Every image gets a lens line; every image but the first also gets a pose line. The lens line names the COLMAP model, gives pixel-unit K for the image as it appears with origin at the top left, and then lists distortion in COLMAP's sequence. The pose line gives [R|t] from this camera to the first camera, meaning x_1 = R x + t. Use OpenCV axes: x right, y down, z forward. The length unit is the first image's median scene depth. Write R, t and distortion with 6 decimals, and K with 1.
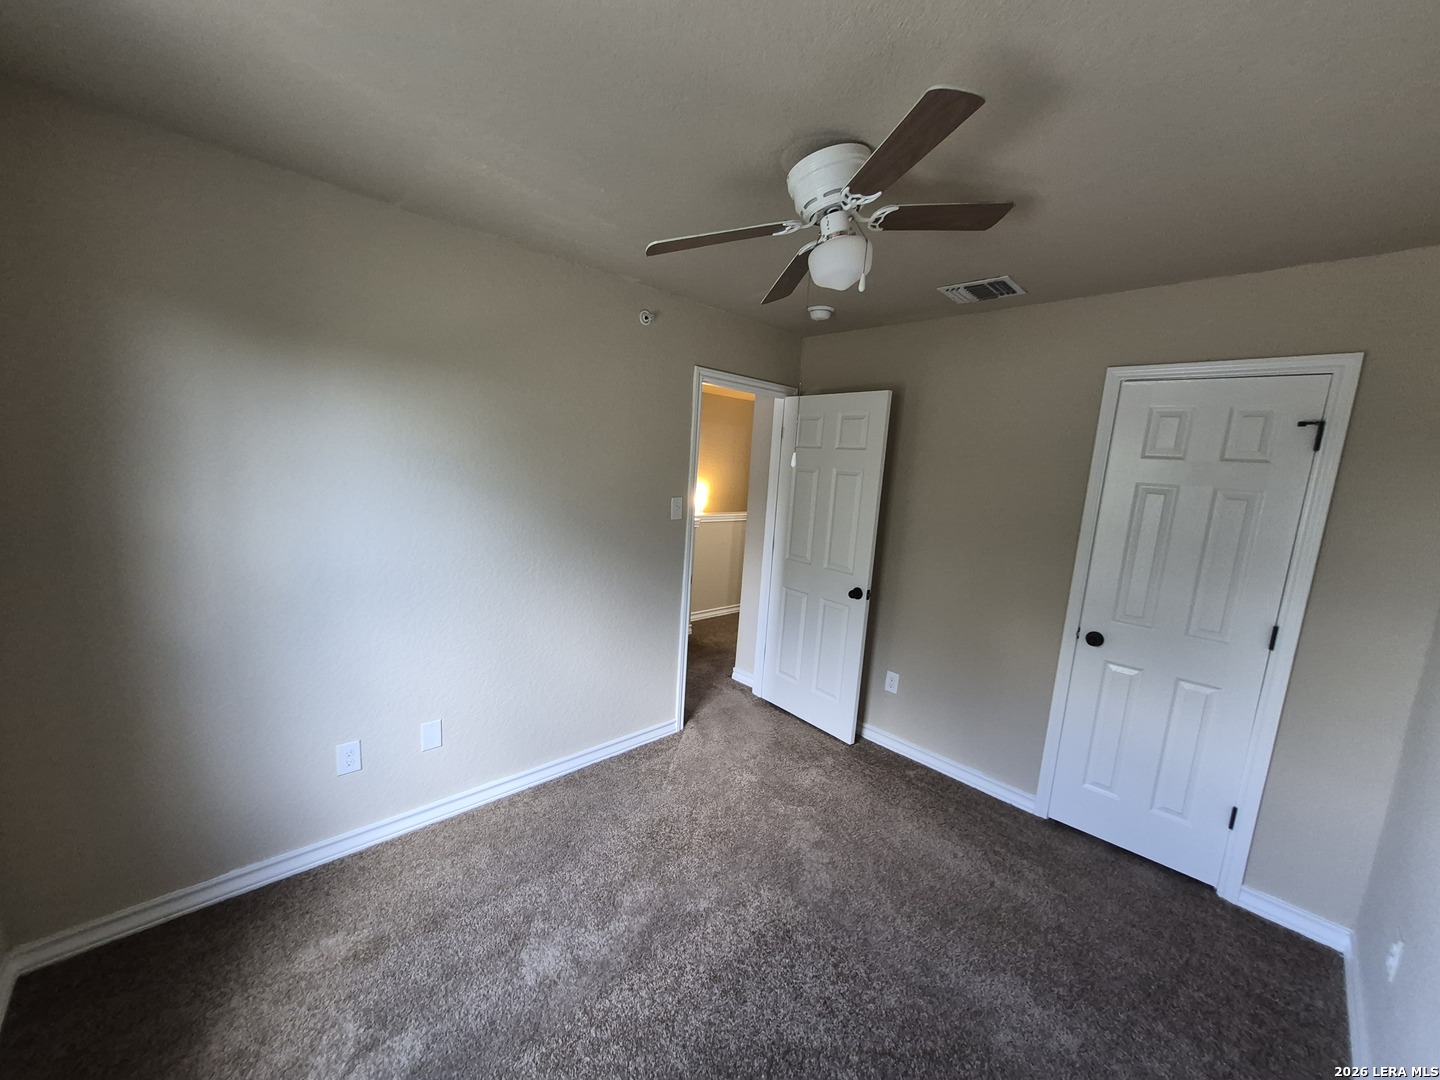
lens RADIAL K [[569.1, 0, 712.4], [0, 569.1, 548.8], [0, 0, 1]] dist [-0.000428, 0.000047]
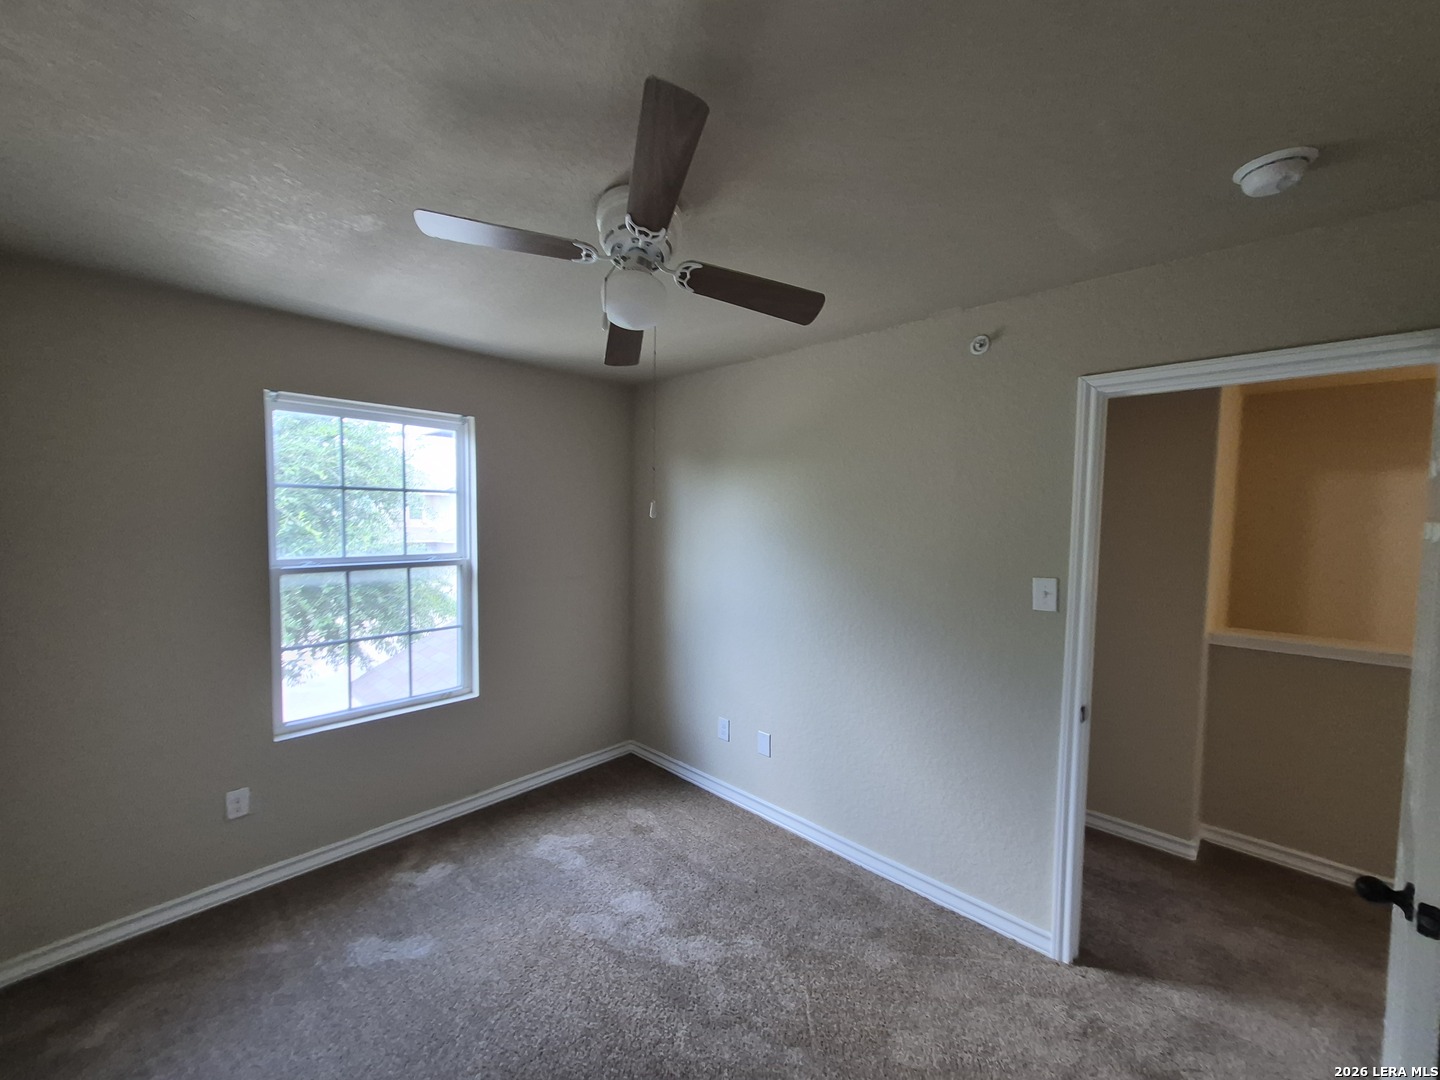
lens RADIAL K [[569.1, 0, 712.4], [0, 569.1, 548.8], [0, 0, 1]] dist [-0.000428, 0.000047]
pose [[0.042663, -0.001255, -0.999089, 0.673243], [-0.165847, 0.986116, -0.008321, -0.062933], [0.985228, 0.166051, 0.041863, 0.667244]]
